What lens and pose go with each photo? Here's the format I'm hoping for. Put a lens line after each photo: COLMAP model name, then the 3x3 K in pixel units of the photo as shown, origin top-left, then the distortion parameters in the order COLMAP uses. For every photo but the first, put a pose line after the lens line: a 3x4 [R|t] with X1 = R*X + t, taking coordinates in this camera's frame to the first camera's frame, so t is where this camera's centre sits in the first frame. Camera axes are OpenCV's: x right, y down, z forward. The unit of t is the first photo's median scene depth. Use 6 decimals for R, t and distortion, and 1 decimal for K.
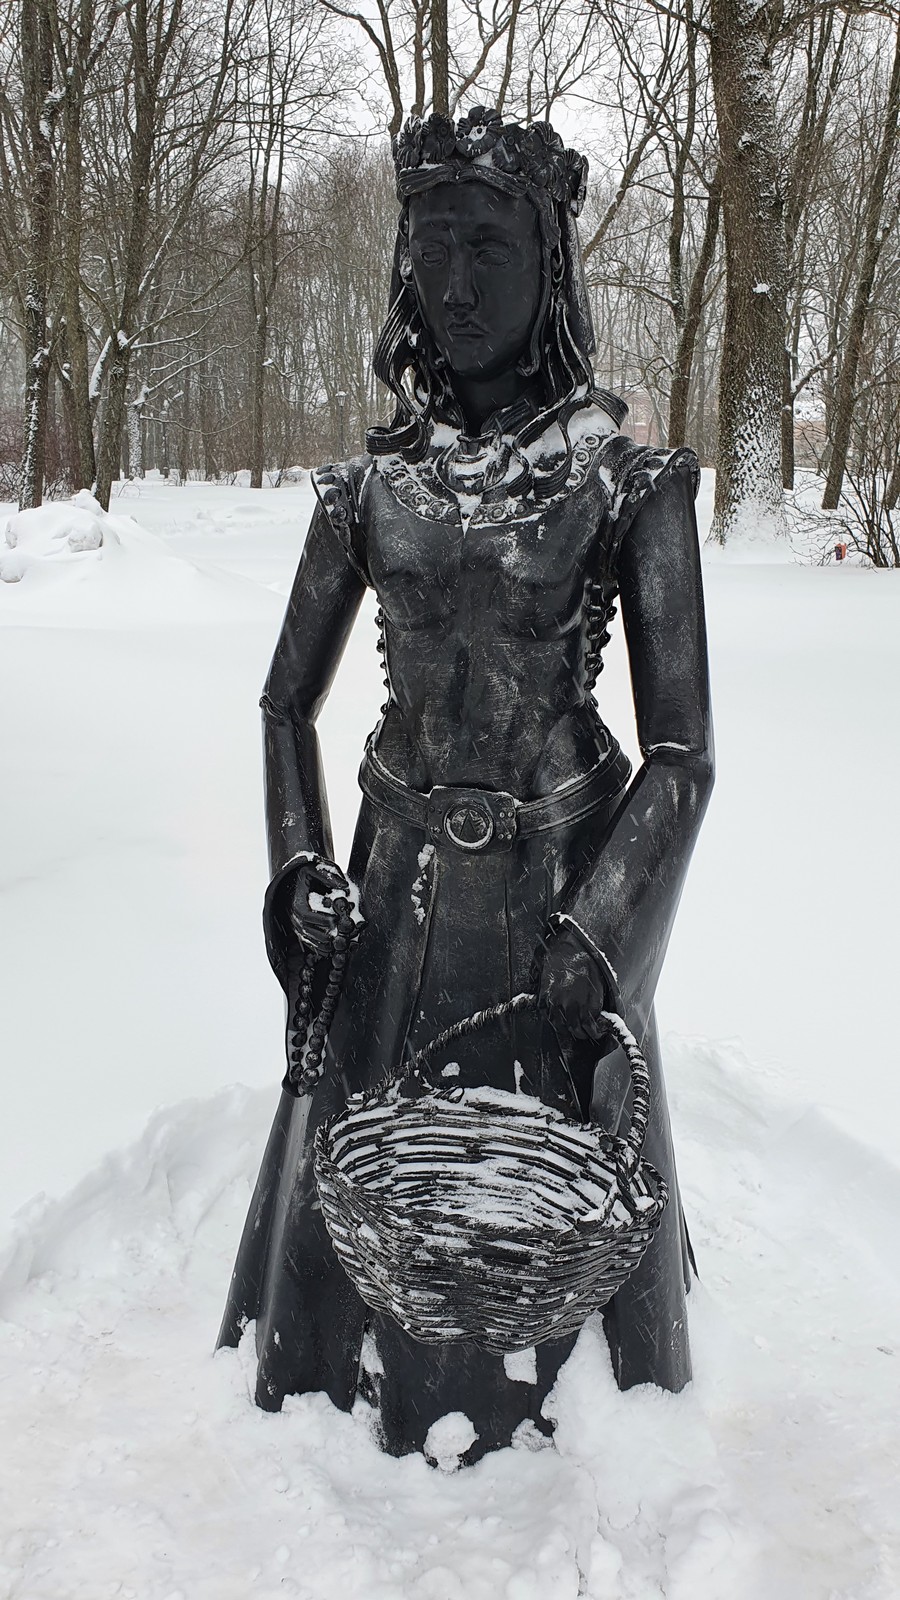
lens RADIAL K [[1061.6, 0, 450.0], [0, 1061.6, 800.0], [0, 0, 1]] dist [0.001879, 0.000155]
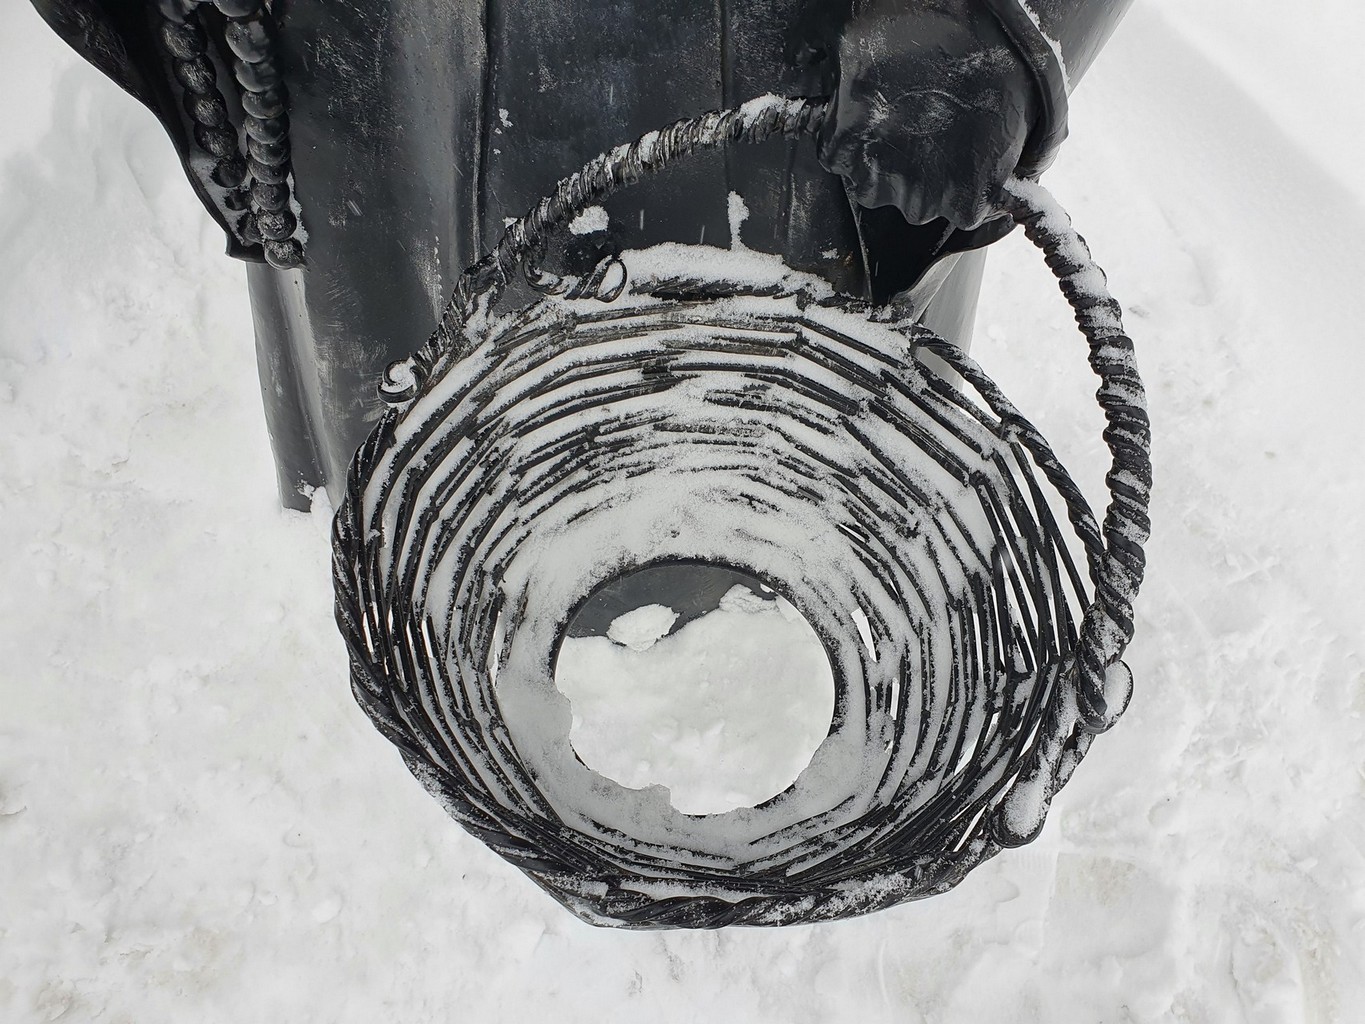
lens RADIAL K [[1042.3, 0, 691.3], [0, 1042.3, 510.7], [0, 0, 1]] dist [0.045895, -0.033938]
pose [[0.983672, -0.159644, 0.083086, -0.013949], [0.035748, 0.625786, 0.779175, -0.018134], [-0.176385, -0.763483, 0.621275, 0.637222]]
